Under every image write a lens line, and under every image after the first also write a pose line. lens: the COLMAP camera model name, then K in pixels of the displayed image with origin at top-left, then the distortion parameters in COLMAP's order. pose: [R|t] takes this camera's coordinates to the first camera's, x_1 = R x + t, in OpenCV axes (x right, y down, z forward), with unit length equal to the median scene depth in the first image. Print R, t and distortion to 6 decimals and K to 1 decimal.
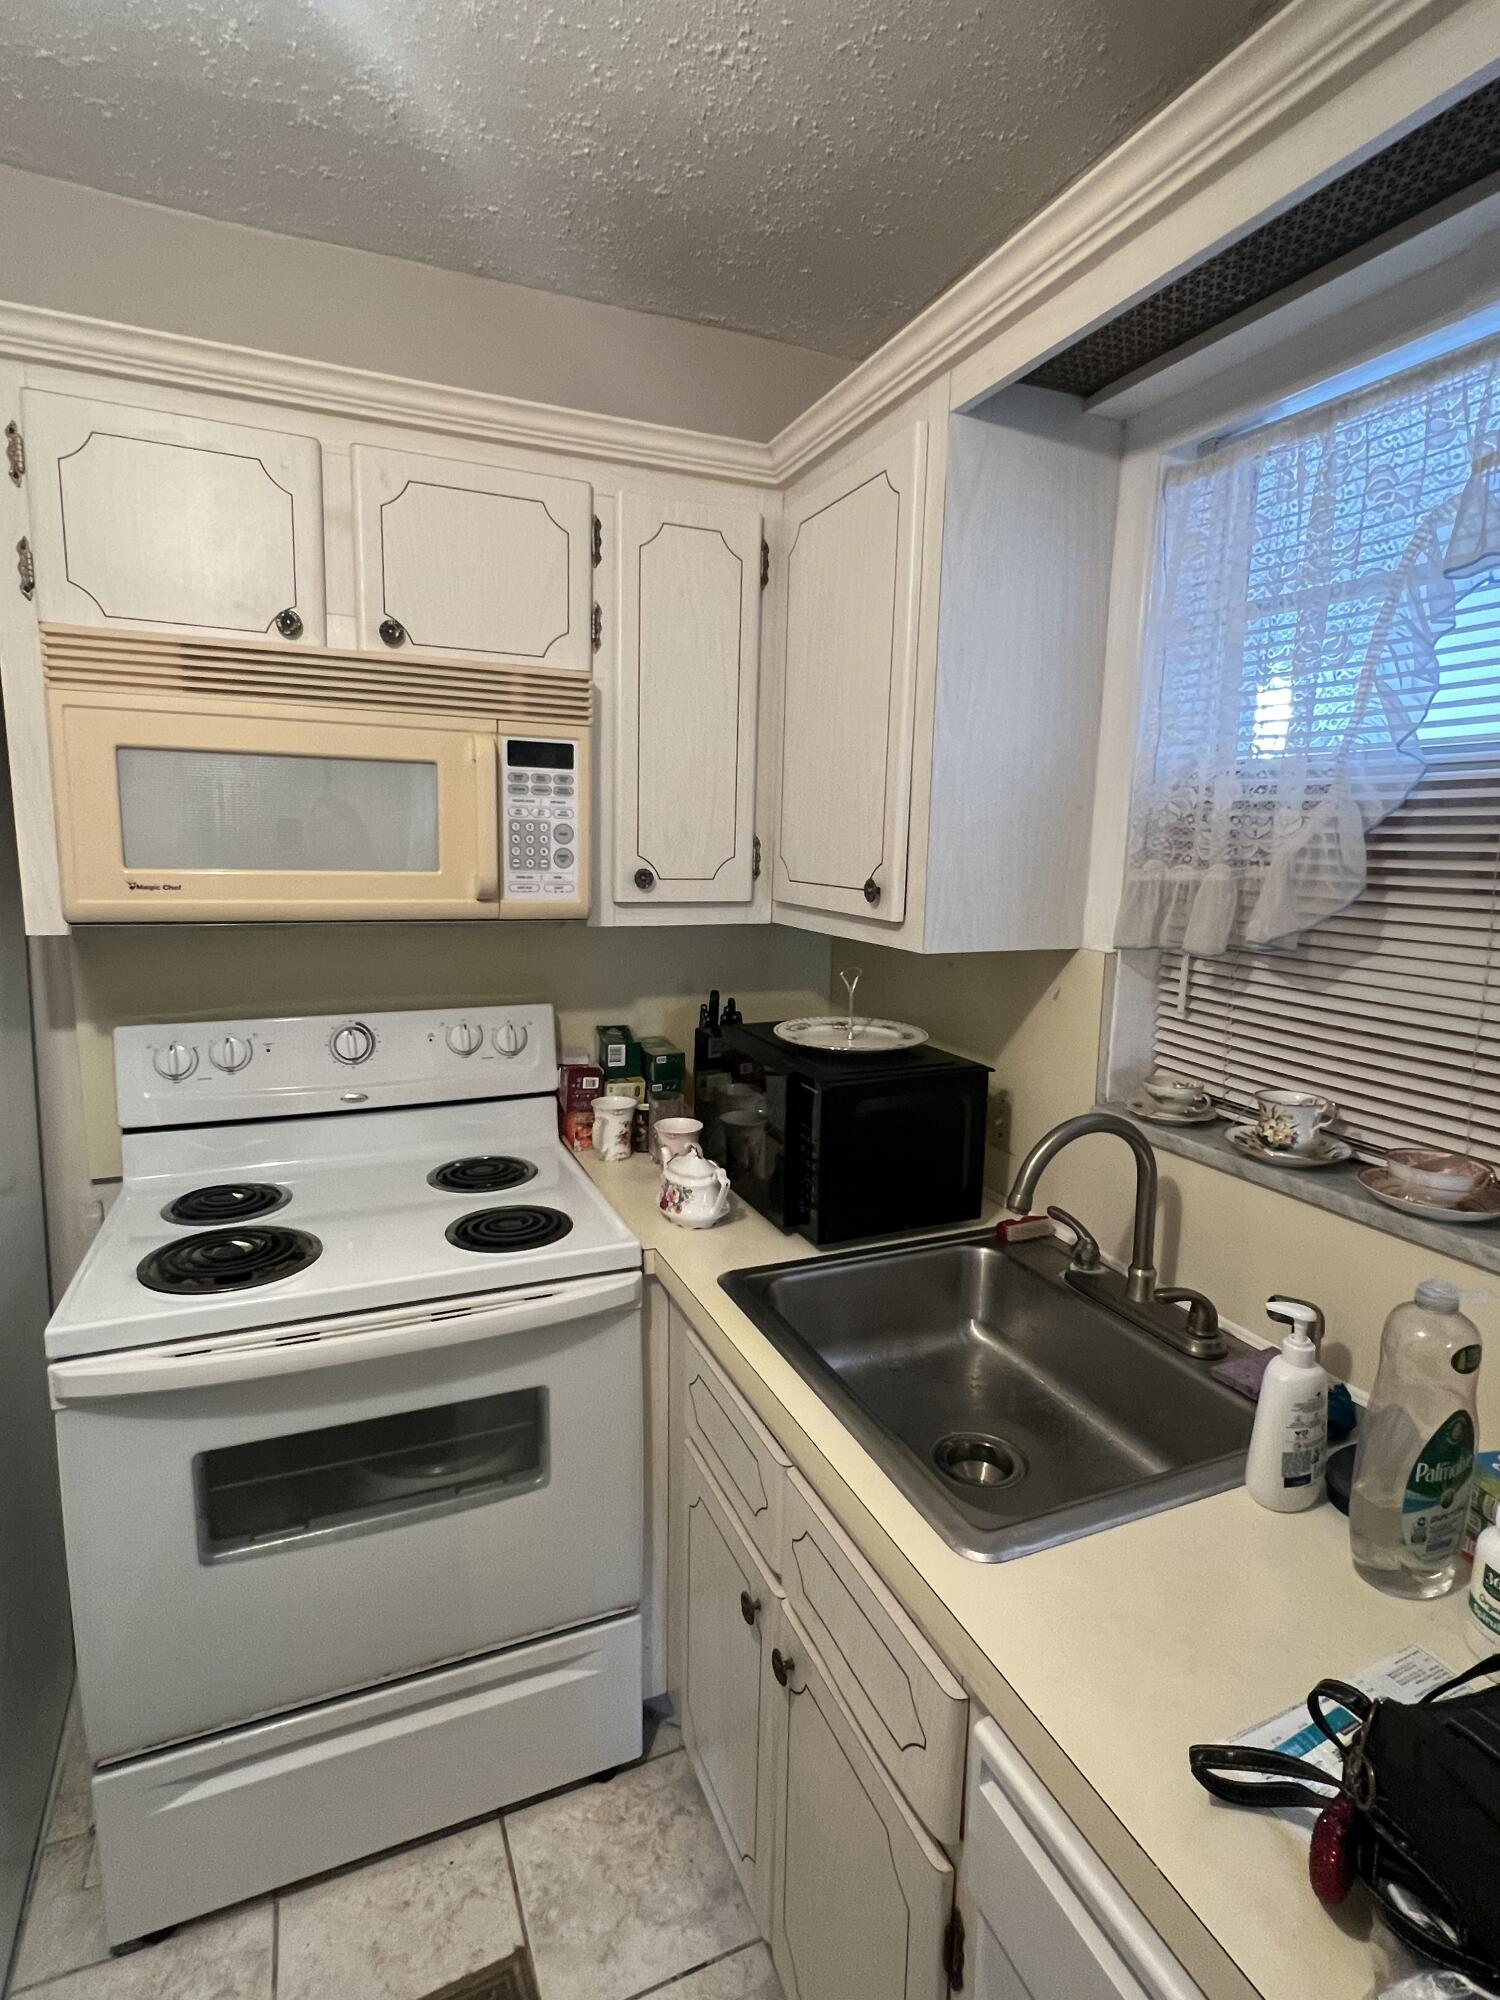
lens RADIAL K [[1000.8, 0, 751.8], [0, 1000.8, 995.5], [0, 0, 1]] dist [-0.001961, 0.000566]
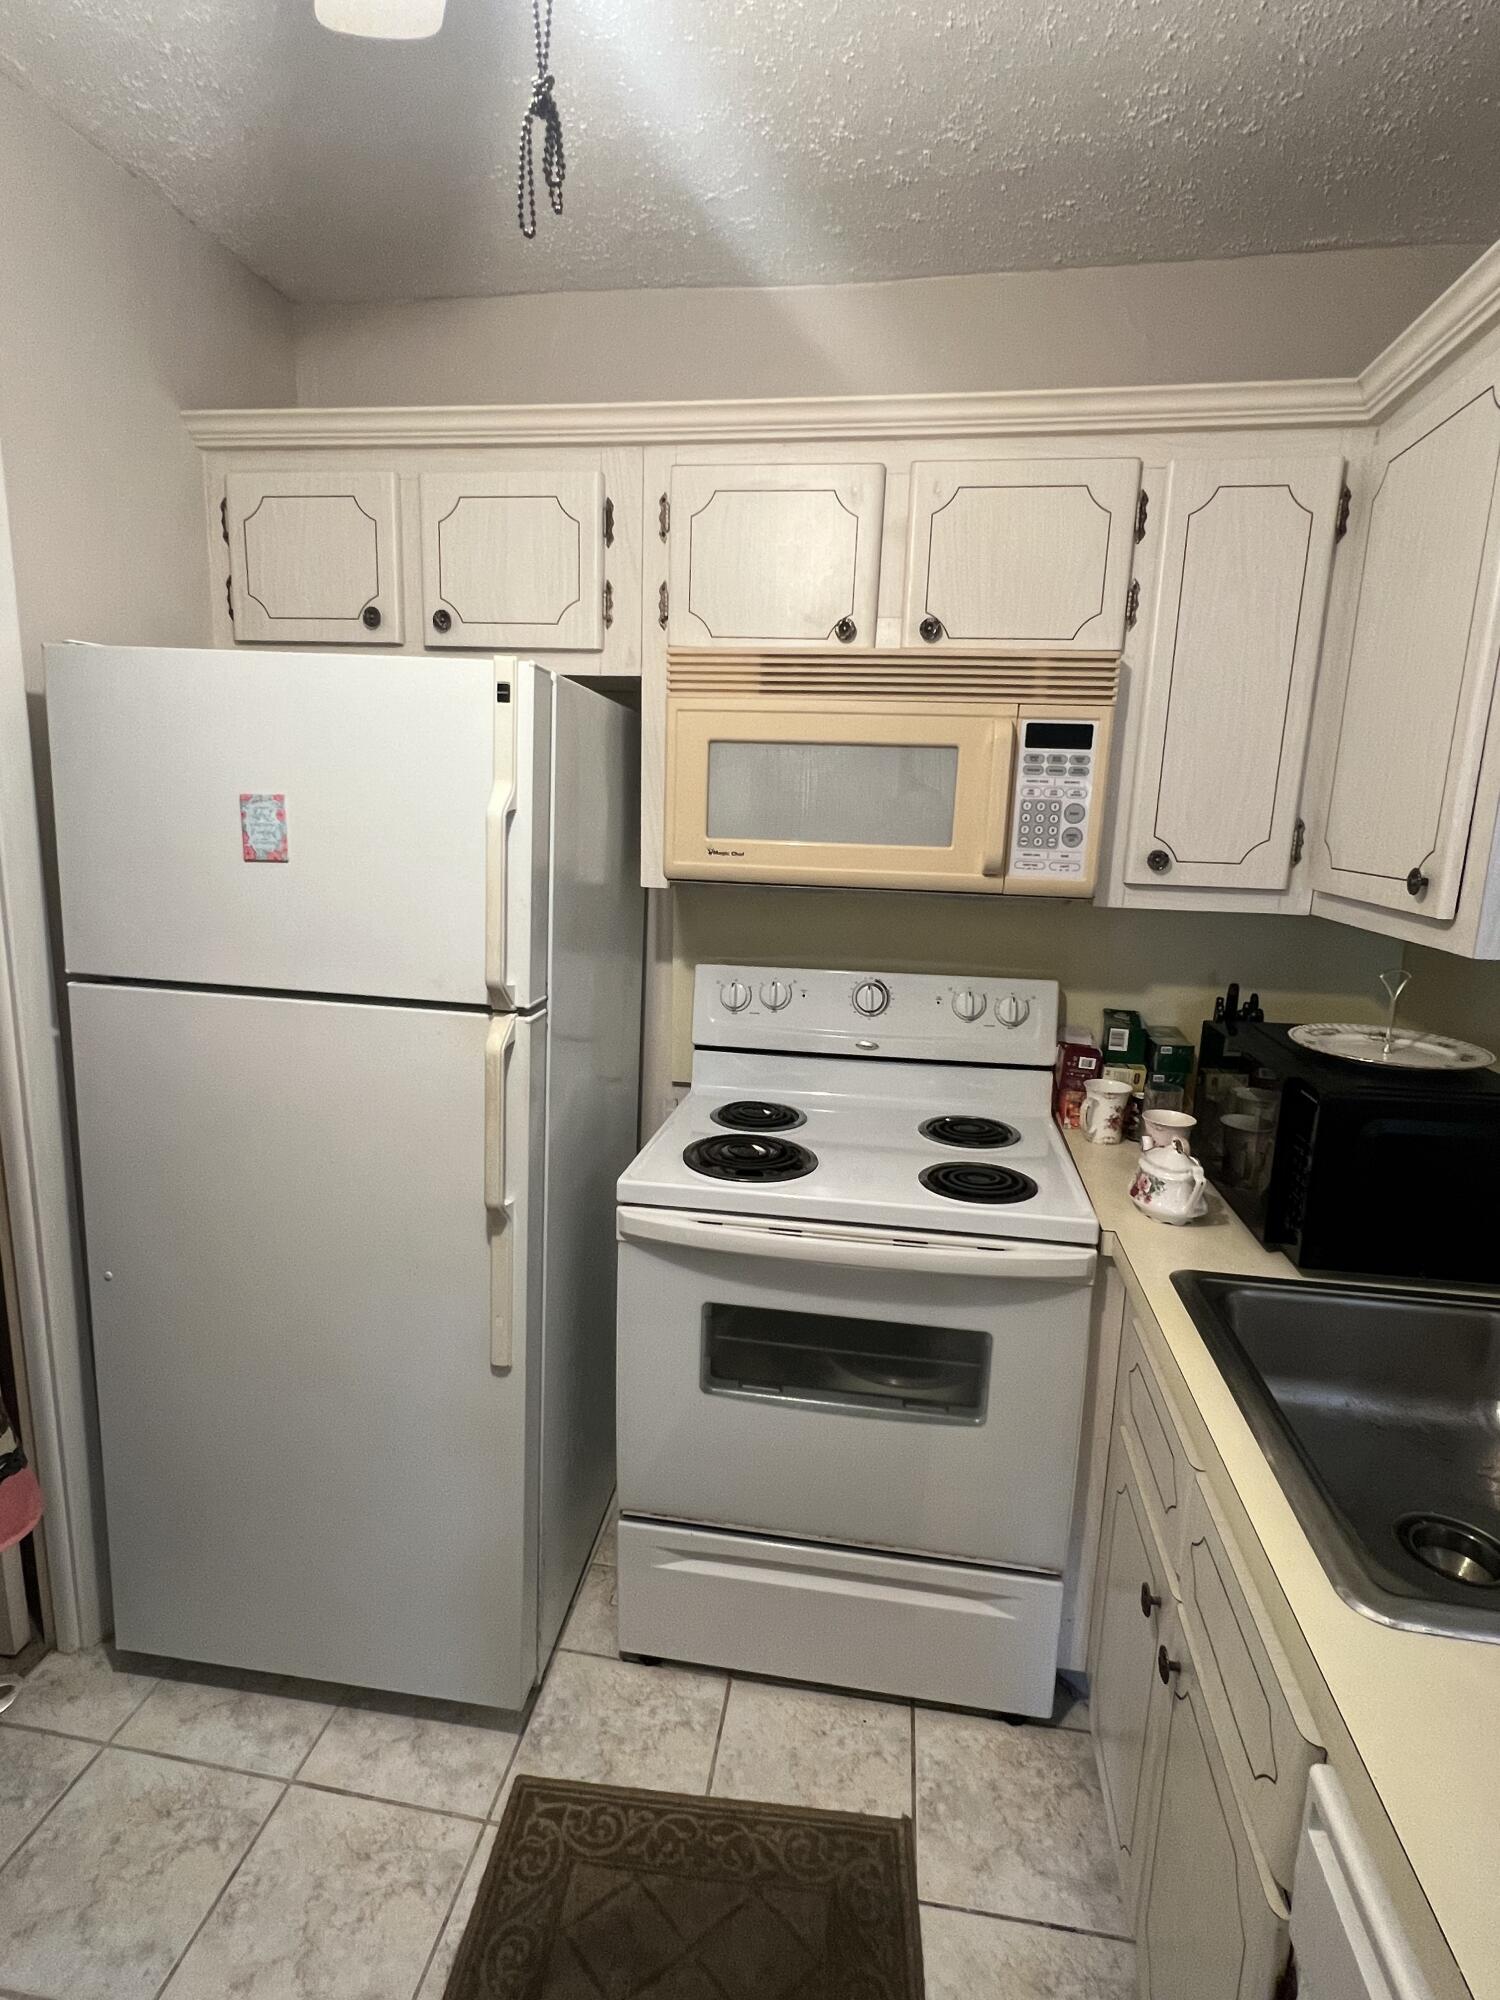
lens RADIAL K [[1000.8, 0, 751.3], [0, 1000.8, 995.5], [0, 0, 1]] dist [-0.001961, 0.000566]
pose [[0.846097, 0.104012, -0.522783, 0.092330], [-0.094204, 0.994517, 0.045403, 0.008025], [0.524639, 0.010833, 0.851256, -0.040431]]
